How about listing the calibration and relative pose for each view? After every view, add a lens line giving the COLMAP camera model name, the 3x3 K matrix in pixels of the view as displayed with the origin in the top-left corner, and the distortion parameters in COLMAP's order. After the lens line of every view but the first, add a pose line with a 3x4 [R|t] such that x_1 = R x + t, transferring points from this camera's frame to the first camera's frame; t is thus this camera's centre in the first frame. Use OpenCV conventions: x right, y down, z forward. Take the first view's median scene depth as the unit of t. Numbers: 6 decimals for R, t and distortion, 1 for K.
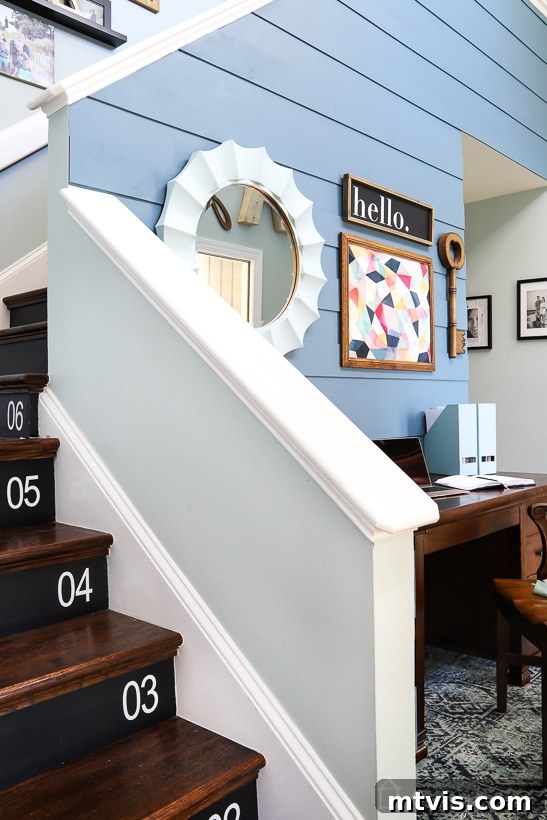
lens RADIAL K [[706.8, 0, 273.5], [0, 706.8, 410.0], [0, 0, 1]] dist [-0.101360, 0.171525]
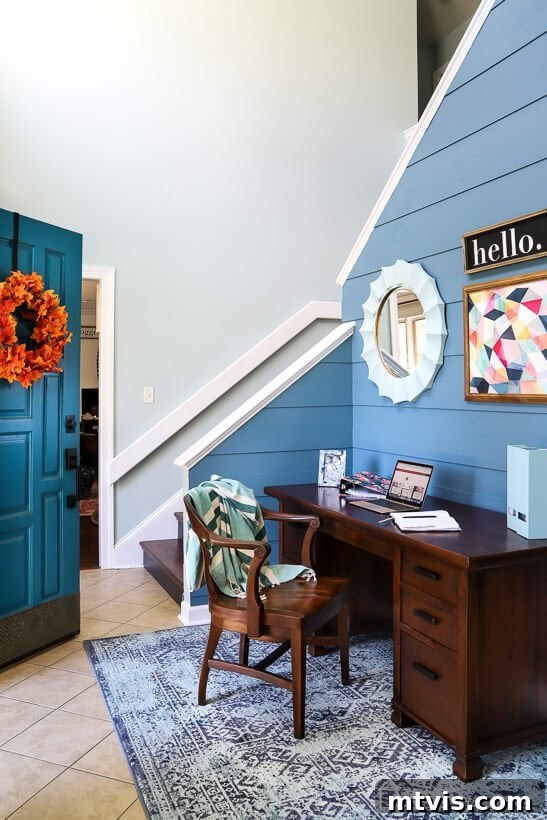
lens RADIAL K [[657.1, 0, 275.3], [0, 657.1, 368.8], [0, 0, 1]] dist [-0.089673, 0.123977]
pose [[-0.388792, -0.011858, -0.921249, 1.149361], [0.001441, 0.999908, -0.013479, -0.095512], [0.921324, -0.006568, -0.388739, 1.065324]]
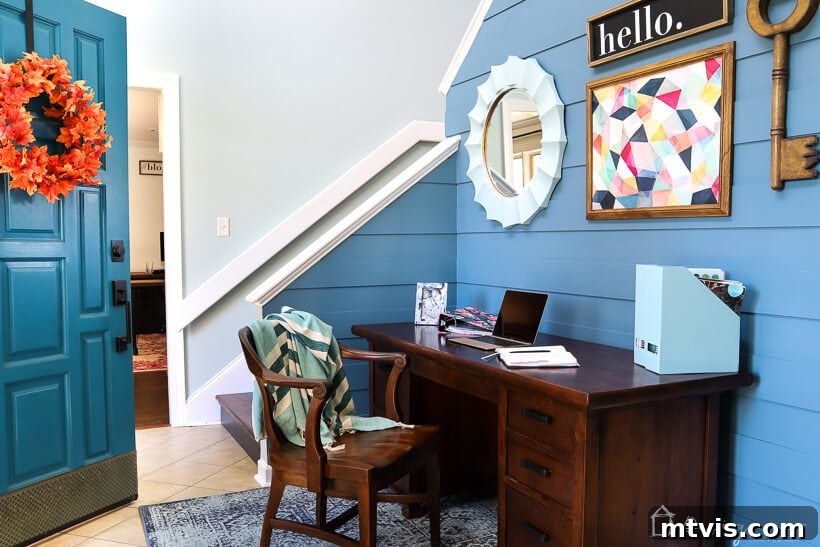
lens RADIAL K [[706.8, 0, 427.6], [0, 706.8, 275.1], [0, 0, 1]] dist [-0.101360, 0.171525]
pose [[-0.330716, 0.060815, -0.941769, 1.039955], [-0.001834, 0.997878, 0.065083, -0.045474], [0.943729, 0.023251, -0.329903, 1.051575]]
